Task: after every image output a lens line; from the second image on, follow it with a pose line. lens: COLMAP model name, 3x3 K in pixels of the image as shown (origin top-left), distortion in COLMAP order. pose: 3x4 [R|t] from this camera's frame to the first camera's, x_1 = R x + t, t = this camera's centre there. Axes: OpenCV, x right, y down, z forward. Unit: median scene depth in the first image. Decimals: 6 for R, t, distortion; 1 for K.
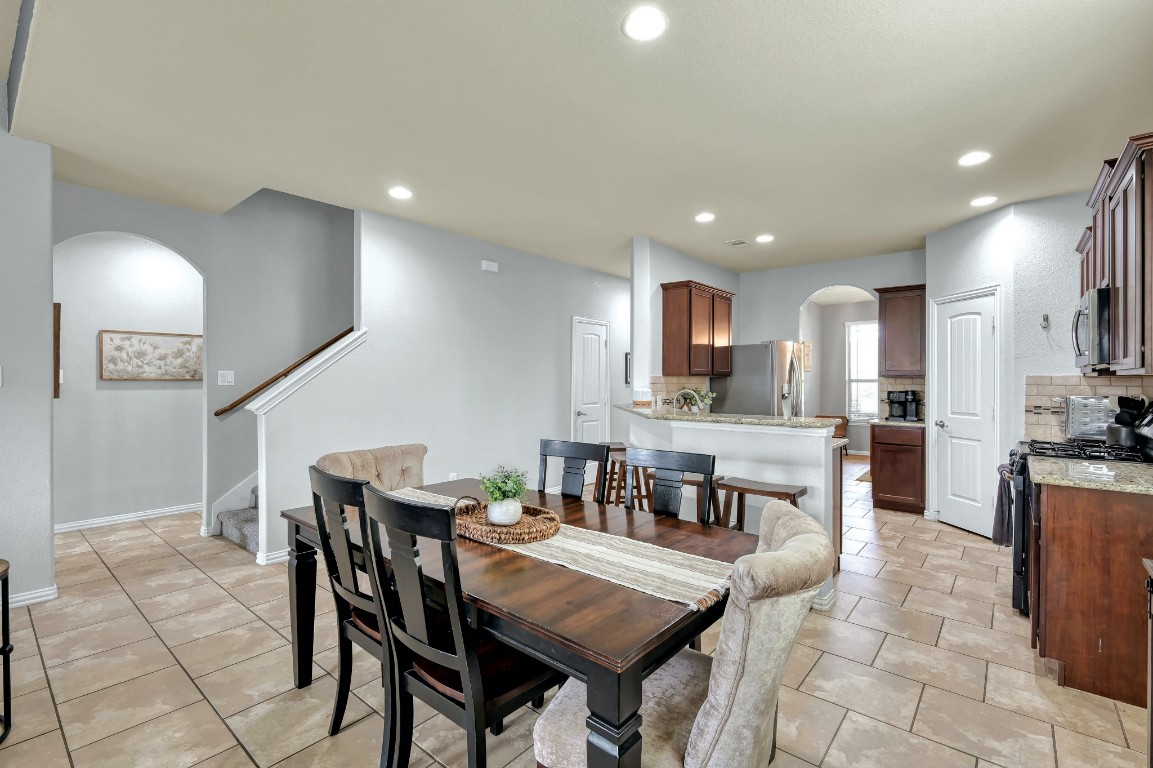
lens RADIAL K [[521.2, 0, 568.8], [0, 521.2, 382.5], [0, 0, 1]] dist [0.000864, 0.000003]
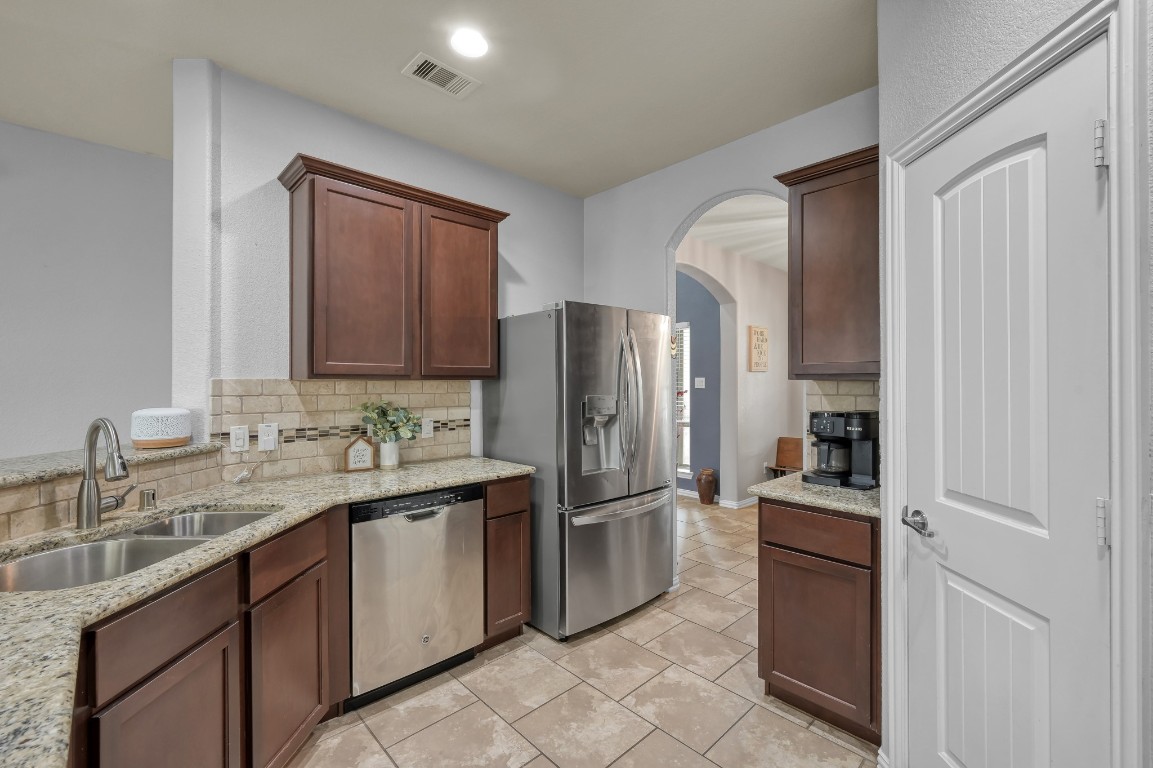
lens RADIAL K [[484.7, 0, 582.6], [0, 484.7, 382.6], [0, 0, 1]] dist [-0.000750, -0.000043]
pose [[0.996678, -0.000543, -0.081441, 0.504024], [0.000054, 0.999982, -0.006005, -0.006045], [0.081443, 0.005981, 0.996660, 0.646061]]
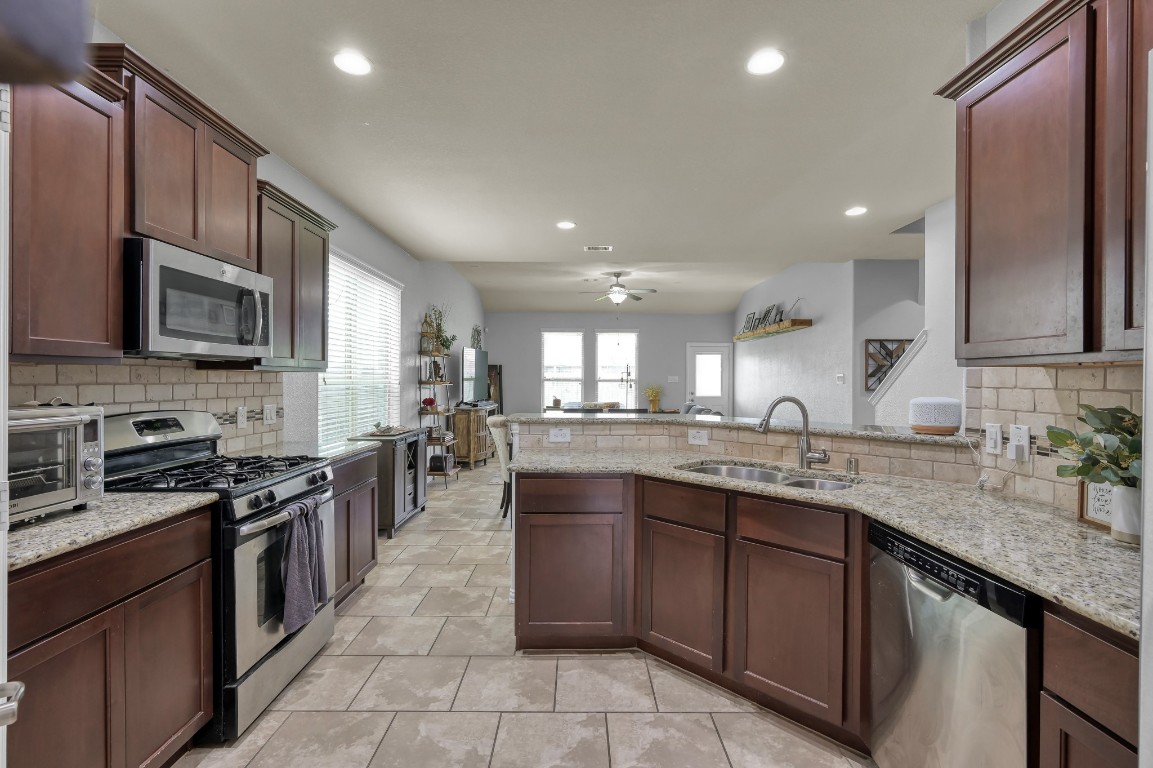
lens RADIAL K [[524.9, 0, 576.5], [0, 524.9, 384.0], [0, 0, 1]] dist [-0.001427, -0.000439]
pose [[-0.759698, 0.001148, -0.650275, 0.655331], [-0.007912, 0.999908, 0.011008, -0.001806], [0.650228, 0.013507, -0.759619, 1.135148]]
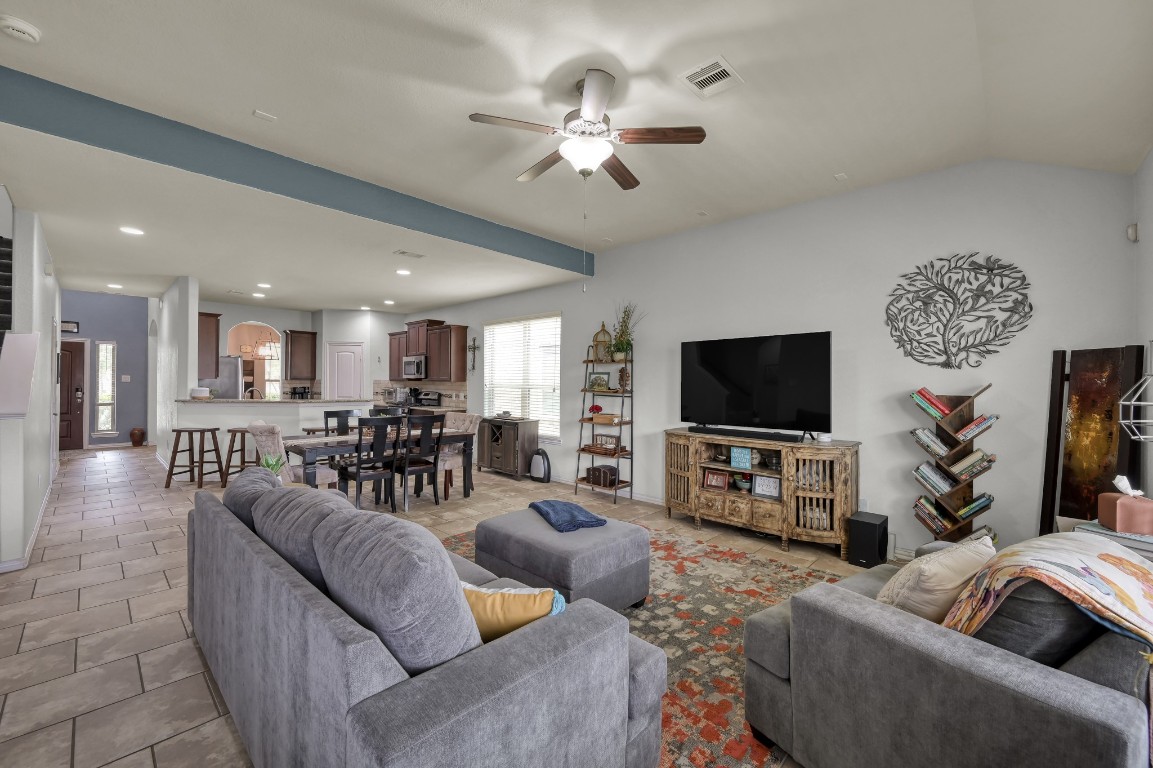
lens RADIAL K [[461.7, 0, 576.5], [0, 461.7, 384.0], [0, 0, 1]] dist [-0.000040, -0.000147]
pose [[0.051546, -0.005776, 0.998654, -1.052557], [-0.005016, 0.999969, 0.006043, -0.010623], [-0.998658, -0.005321, 0.051515, -0.078683]]
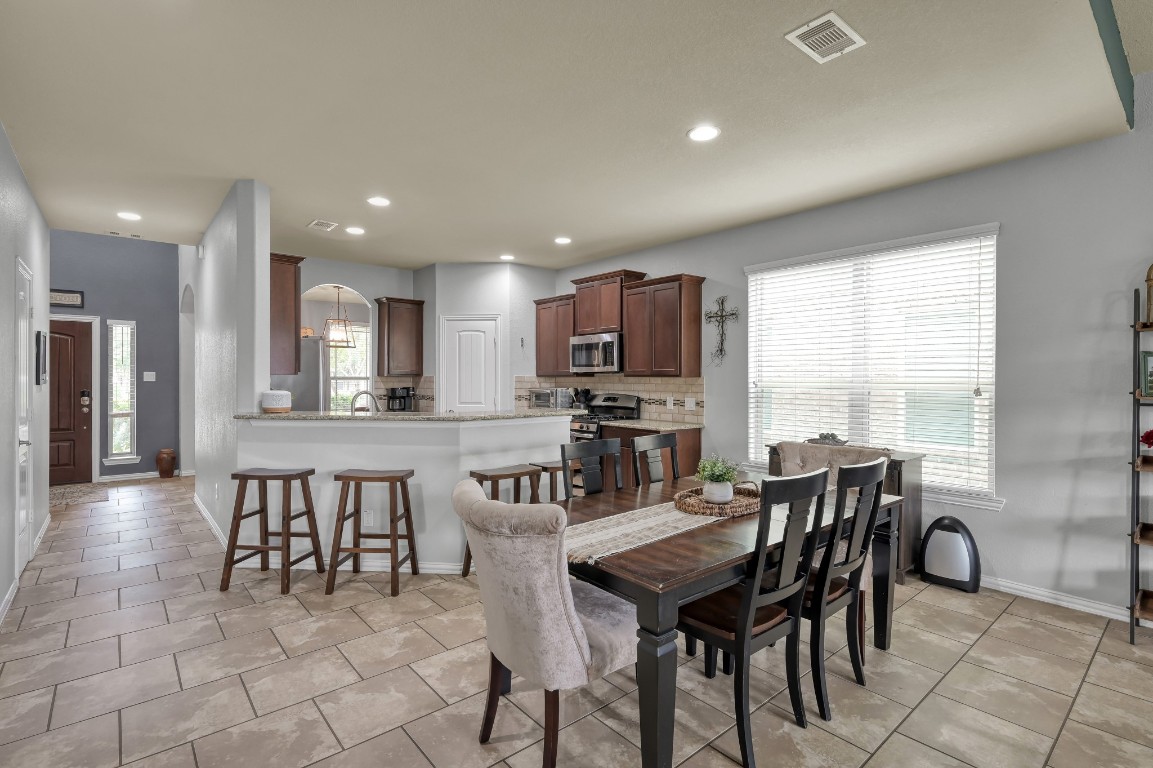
lens RADIAL K [[543.4, 0, 578.4], [0, 543.4, 384.5], [0, 0, 1]] dist [0.000473, 0.000020]
pose [[0.158154, -0.012405, 0.987336, -0.560968], [0.002092, 0.999923, 0.012228, -0.005899], [-0.987412, 0.000132, 0.158168, 0.448050]]
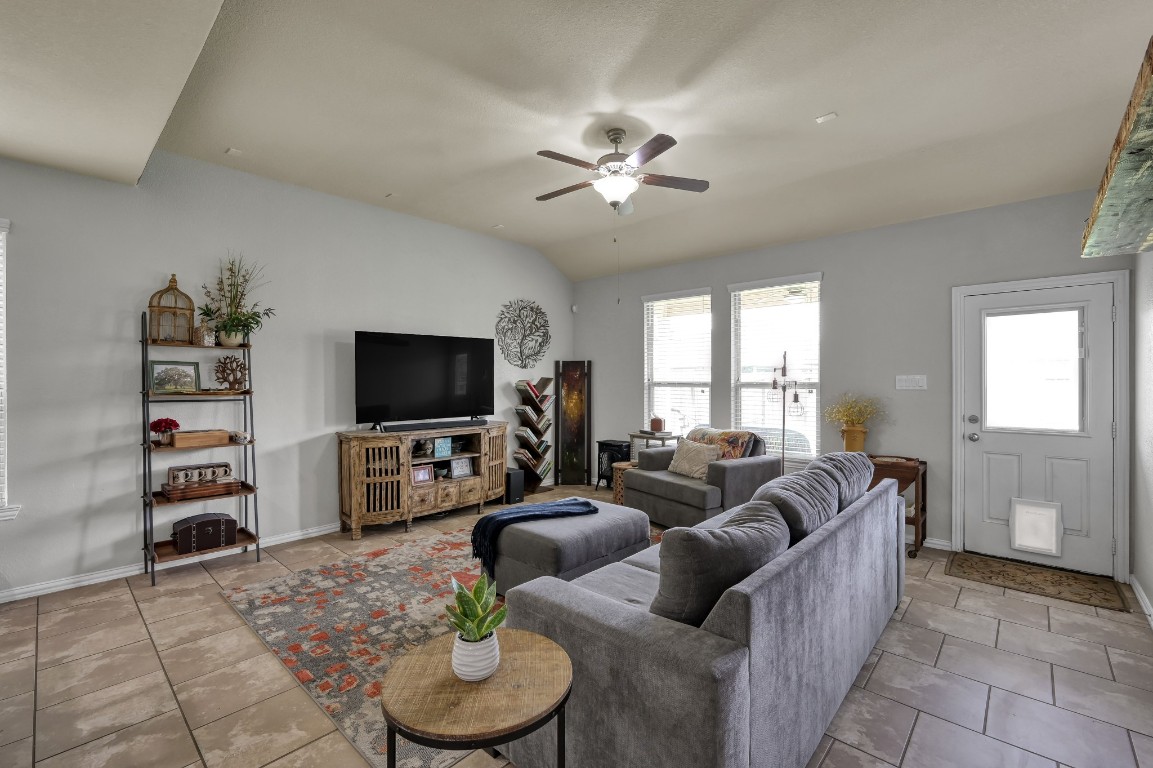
lens RADIAL K [[495.6, 0, 576.5], [0, 495.6, 384.0], [0, 0, 1]] dist [-0.001265, -0.000055]
pose [[-0.999247, -0.000148, 0.038803, -0.514556], [0.000320, 0.999927, 0.012056, -0.008624], [-0.038802, 0.012060, -0.999174, 0.605123]]
